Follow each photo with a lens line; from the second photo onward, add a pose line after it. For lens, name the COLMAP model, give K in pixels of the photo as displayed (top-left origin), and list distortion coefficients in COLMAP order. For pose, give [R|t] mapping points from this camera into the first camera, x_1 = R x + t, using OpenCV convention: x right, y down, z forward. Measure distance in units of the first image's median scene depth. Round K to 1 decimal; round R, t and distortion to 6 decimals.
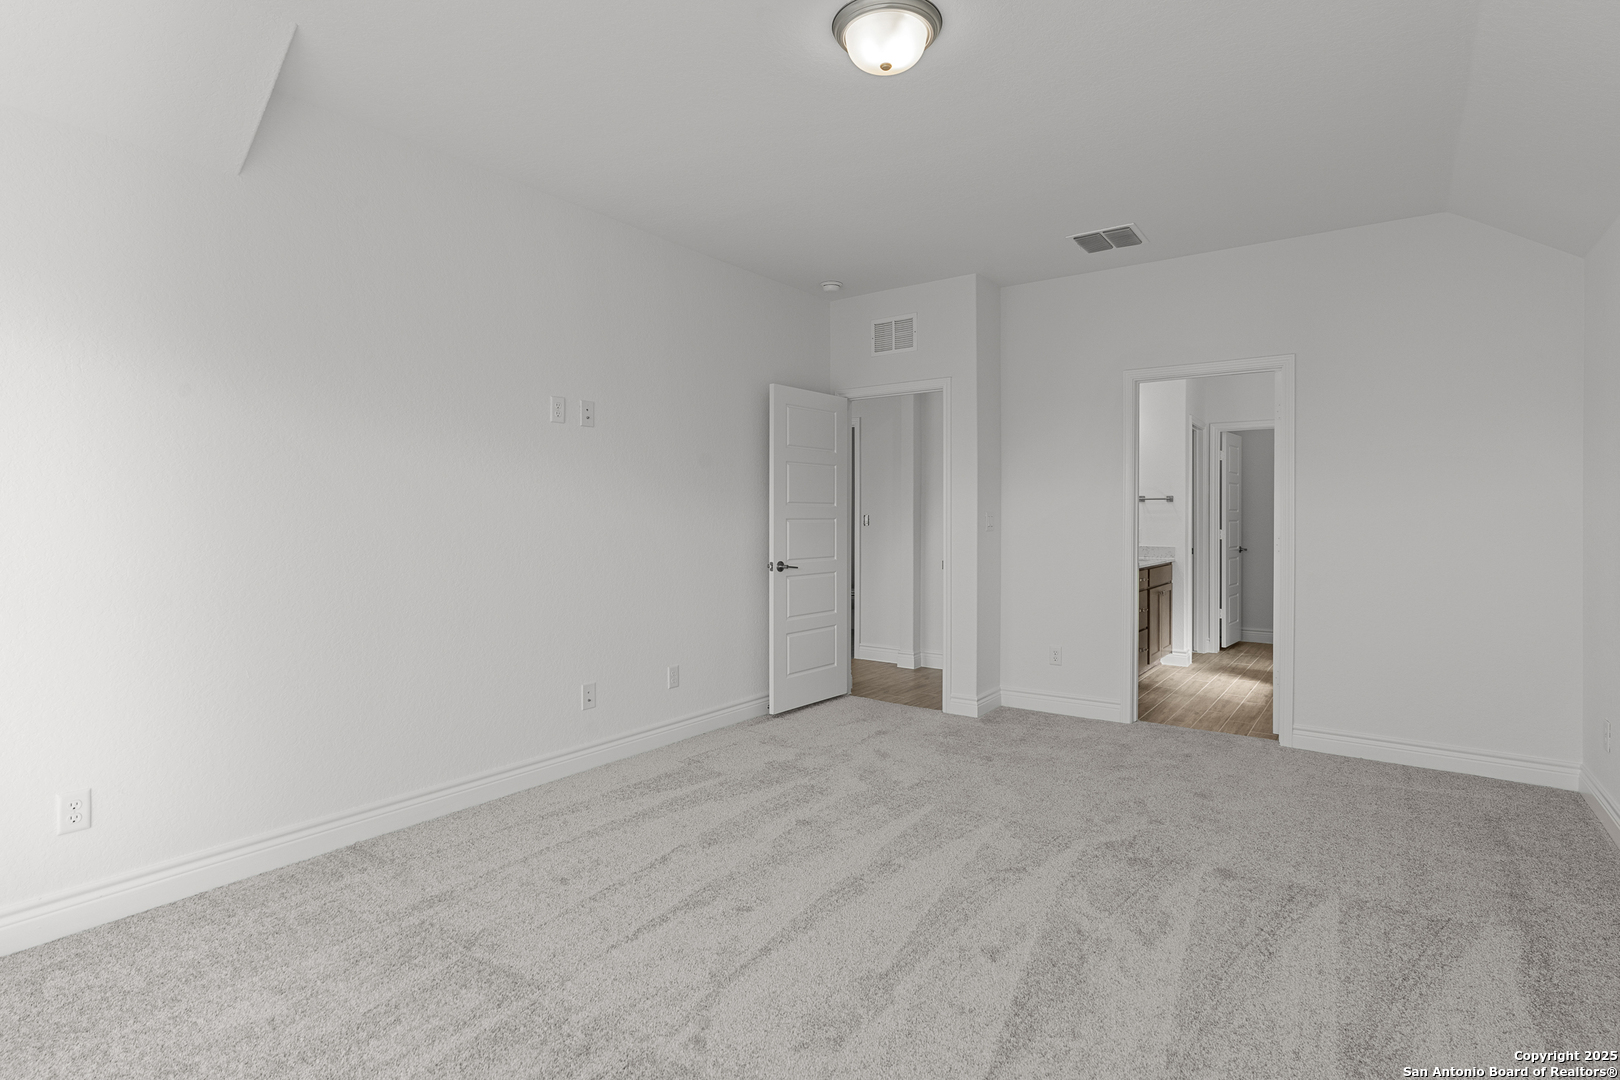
lens RADIAL K [[790.1, 0, 810.0], [0, 790.1, 525.0], [0, 0, 1]] dist [-0.003049, 0.000007]
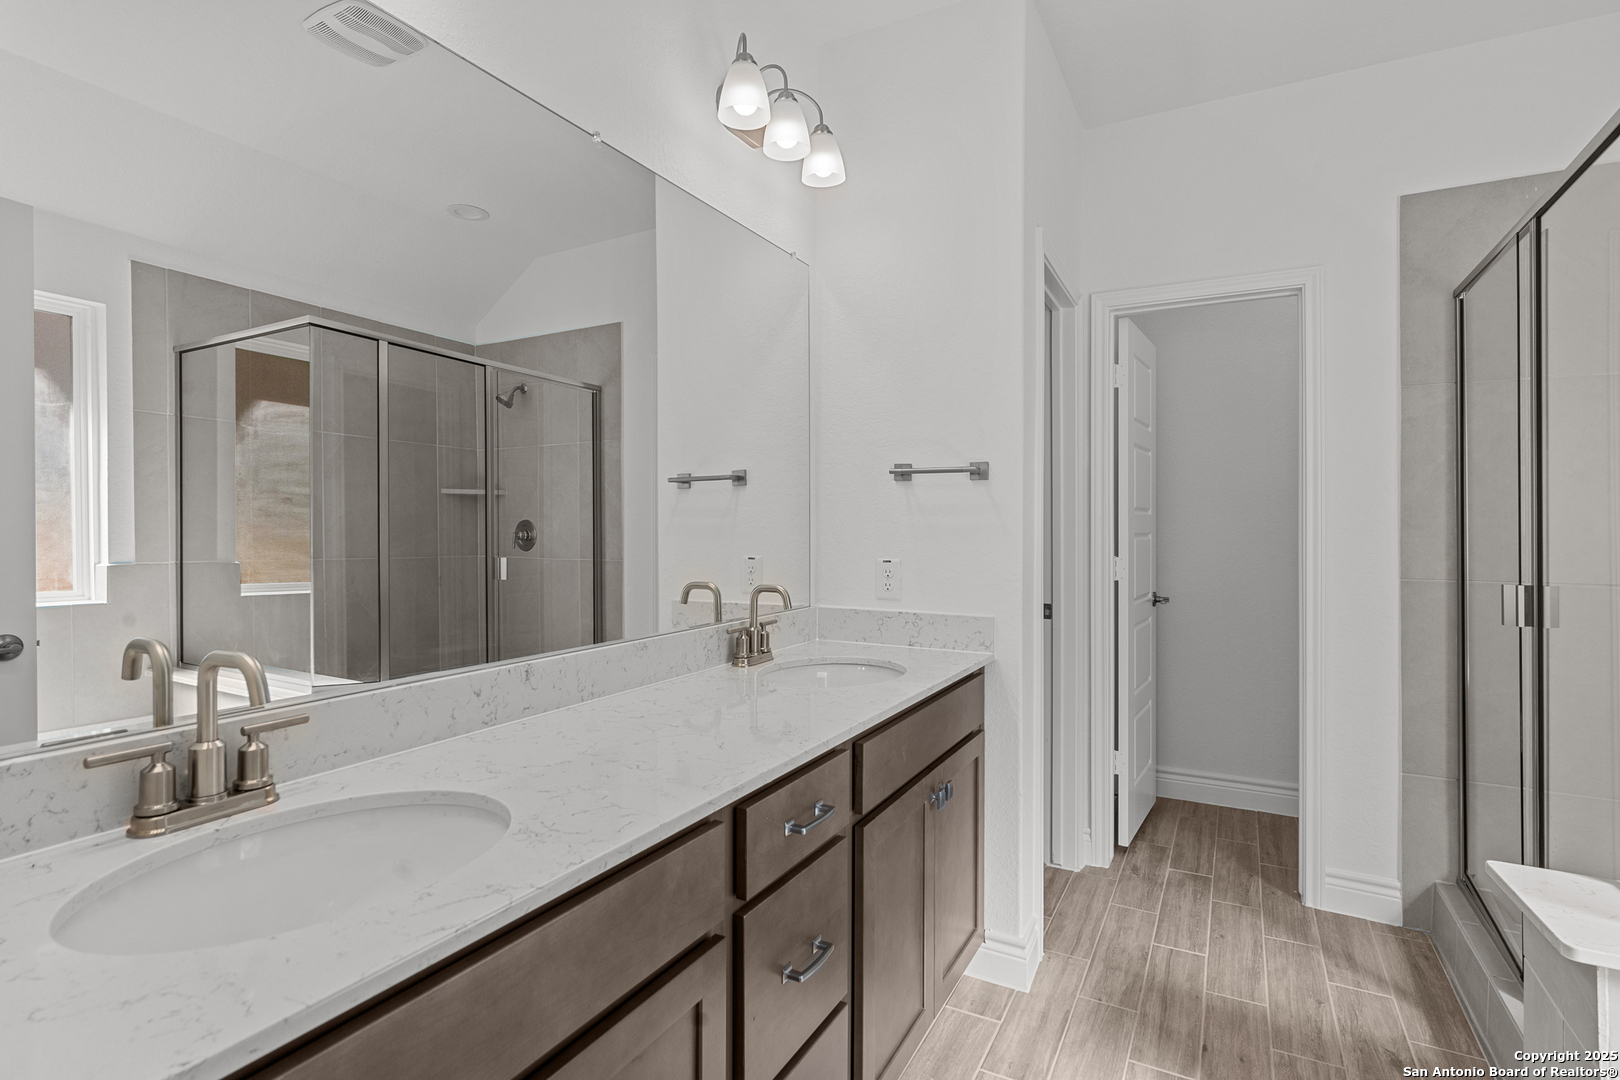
lens RADIAL K [[790.1, 0, 810.0], [0, 790.1, 525.0], [0, 0, 1]] dist [-0.003049, 0.000007]
pose [[0.990696, 0.002278, 0.136074, 0.309990], [-0.001164, 0.999965, -0.008267, -0.007284], [-0.136088, 0.008032, 0.990664, 0.621453]]
